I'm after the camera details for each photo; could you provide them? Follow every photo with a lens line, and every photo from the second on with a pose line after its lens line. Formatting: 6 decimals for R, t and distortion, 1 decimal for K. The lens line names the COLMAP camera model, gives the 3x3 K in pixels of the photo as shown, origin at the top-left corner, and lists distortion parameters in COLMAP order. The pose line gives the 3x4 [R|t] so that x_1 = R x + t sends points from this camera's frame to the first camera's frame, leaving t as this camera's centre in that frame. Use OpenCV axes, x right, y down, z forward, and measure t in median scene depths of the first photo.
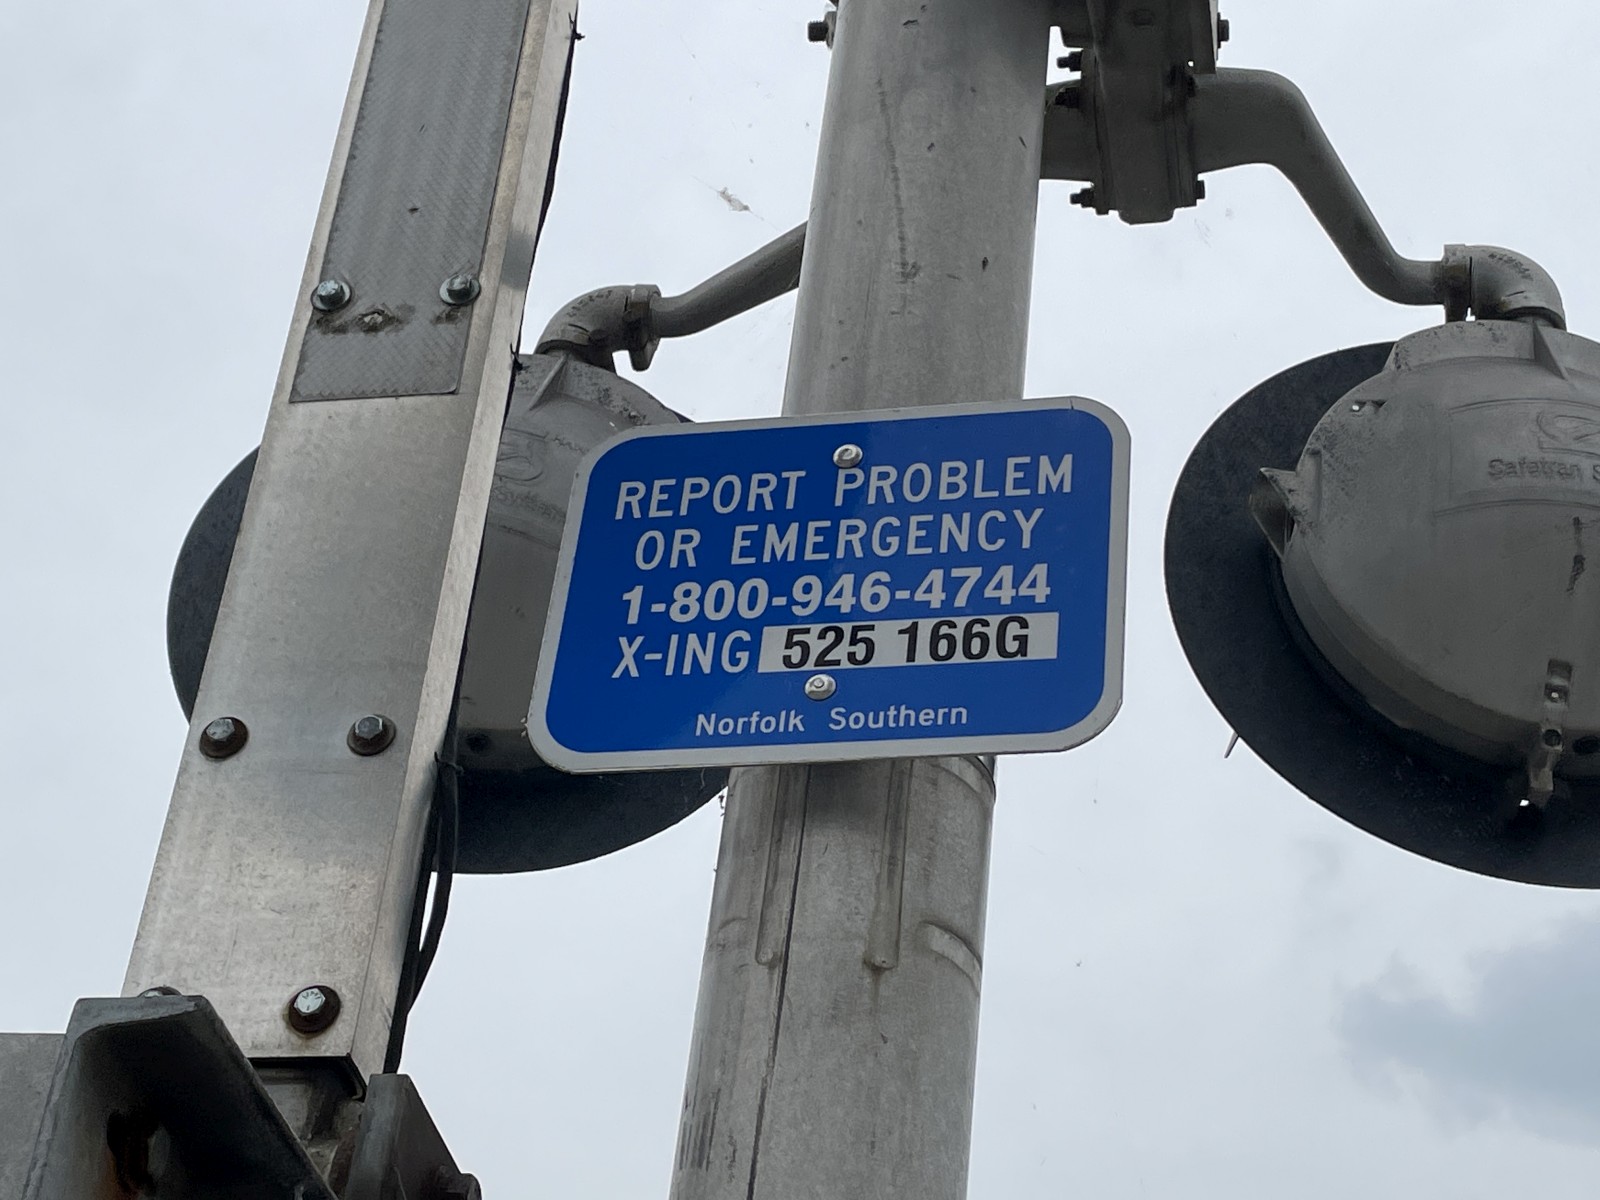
lens RADIAL K [[2776.1, 0, 800.5], [0, 2776.1, 523.4], [0, 0, 1]] dist [0.116792, -0.104762]
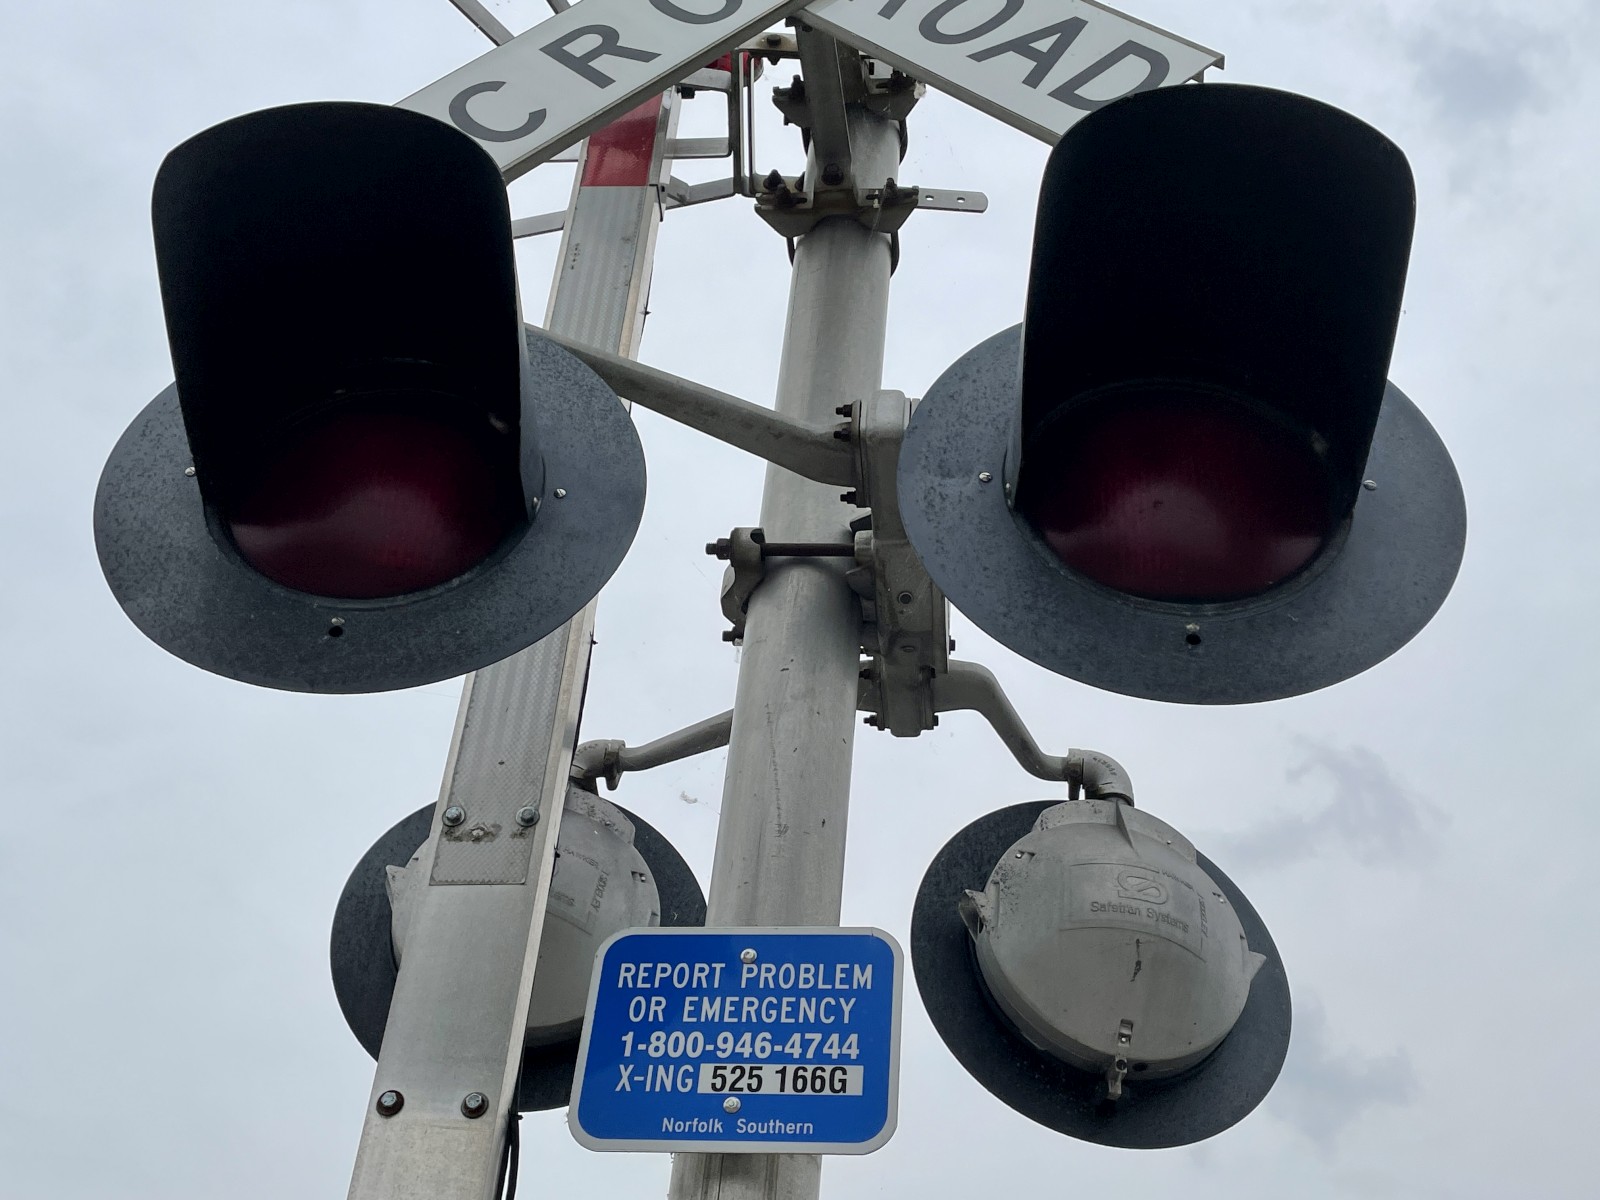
lens RADIAL K [[1724.4, 0, 800.0], [0, 1724.4, 600.0], [0, 0, 1]] dist [0.141683, -0.386708]
pose [[0.996059, 0.040388, 0.078969, -0.049607], [-0.037279, 0.998486, -0.040459, -0.216905], [-0.080484, 0.037356, 0.996056, -0.144975]]
